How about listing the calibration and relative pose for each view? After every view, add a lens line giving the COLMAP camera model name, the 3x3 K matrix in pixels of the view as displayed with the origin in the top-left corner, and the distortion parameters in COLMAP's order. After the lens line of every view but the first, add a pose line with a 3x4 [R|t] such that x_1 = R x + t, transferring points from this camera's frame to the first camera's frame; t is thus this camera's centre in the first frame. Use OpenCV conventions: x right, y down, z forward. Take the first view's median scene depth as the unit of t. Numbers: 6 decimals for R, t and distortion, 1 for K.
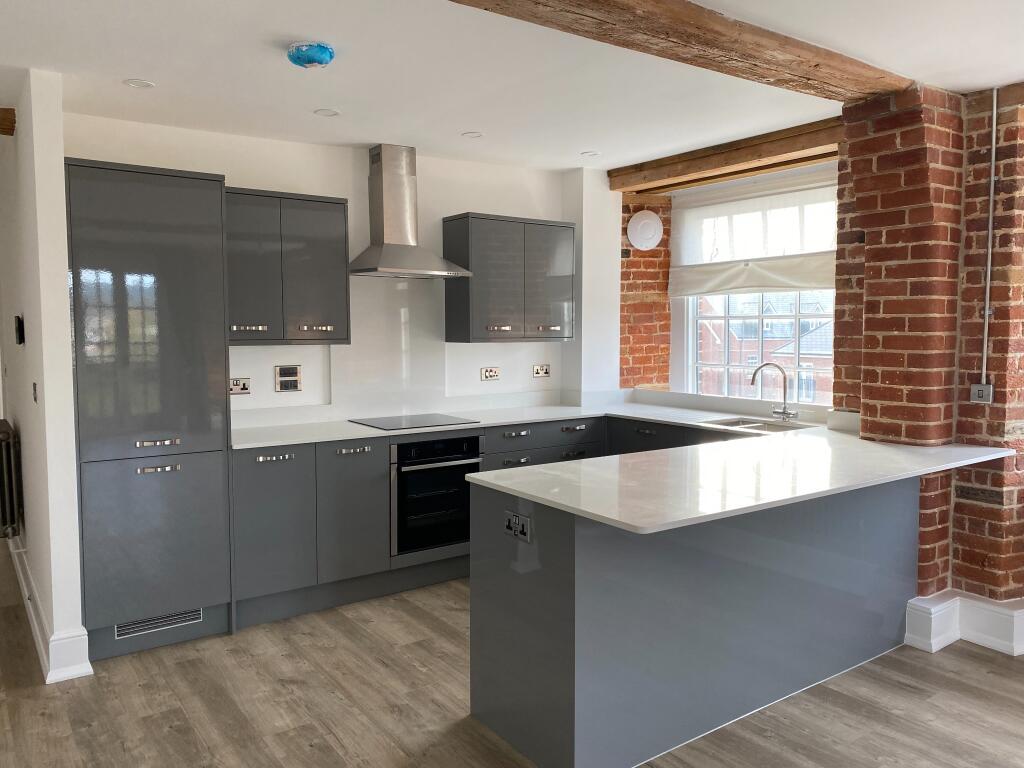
lens RADIAL K [[792.4, 0, 512.9], [0, 792.4, 380.7], [0, 0, 1]] dist [0.056291, -0.042187]
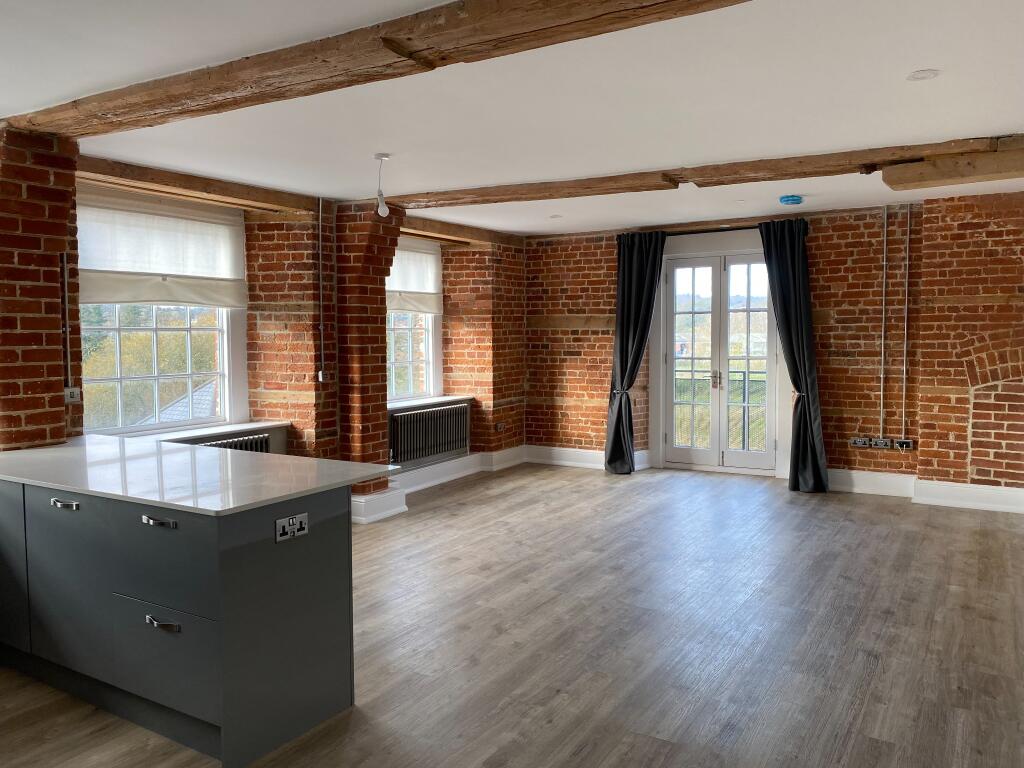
lens RADIAL K [[792.4, 0, 504.2], [0, 792.4, 380.0], [0, 0, 1]] dist [0.056291, -0.042187]
pose [[-0.398203, -0.049324, 0.915970, -0.778580], [0.076165, 0.993327, 0.086600, -0.059782], [-0.914130, 0.104249, -0.391789, 0.828049]]
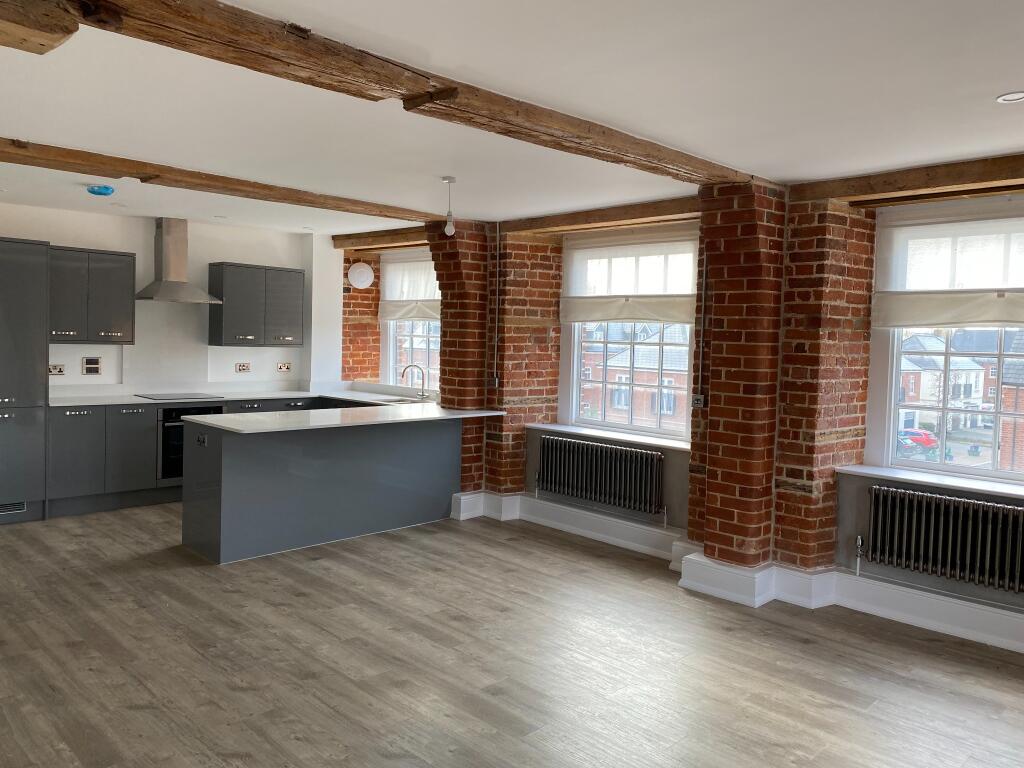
lens RADIAL K [[792.4, 0, 524.1], [0, 792.4, 371.6], [0, 0, 1]] dist [0.056291, -0.042187]
pose [[0.983826, 0.024536, 0.177439, 0.309733], [-0.020863, 0.999528, -0.022536, 0.029346], [-0.177908, 0.018469, 0.983874, -0.790450]]
